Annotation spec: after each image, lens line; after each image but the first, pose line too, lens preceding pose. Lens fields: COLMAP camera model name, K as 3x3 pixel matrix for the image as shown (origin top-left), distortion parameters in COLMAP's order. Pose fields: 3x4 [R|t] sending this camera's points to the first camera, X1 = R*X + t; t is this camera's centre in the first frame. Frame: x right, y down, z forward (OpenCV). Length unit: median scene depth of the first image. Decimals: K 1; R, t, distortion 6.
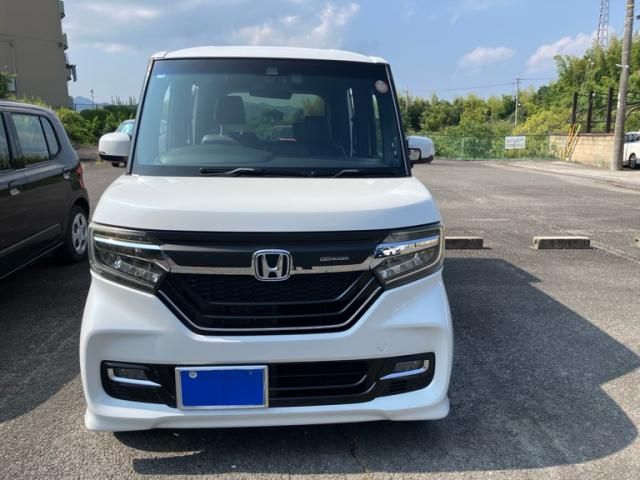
lens RADIAL K [[523.9, 0, 319.4], [0, 523.9, 238.9], [0, 0, 1]] dist [0.017801, -0.029767]
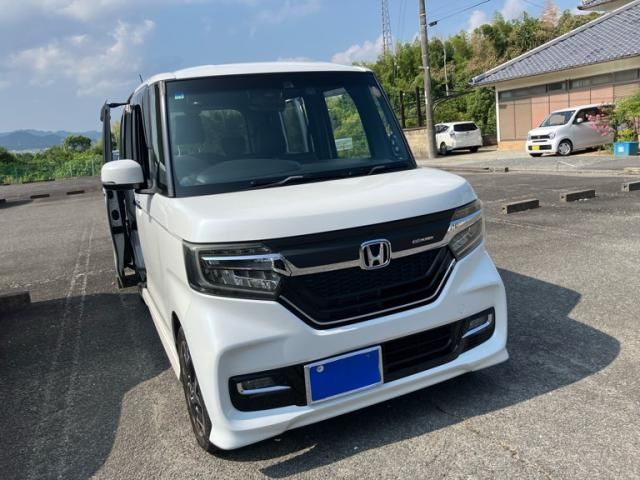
lens RADIAL K [[523.9, 0, 318.8], [0, 523.9, 241.3], [0, 0, 1]] dist [0.017801, -0.029767]
pose [[0.937530, -0.159030, 0.309430, -0.498860], [0.165269, 0.986230, 0.006127, -0.002975], [-0.306143, 0.045395, 0.950902, -0.018807]]
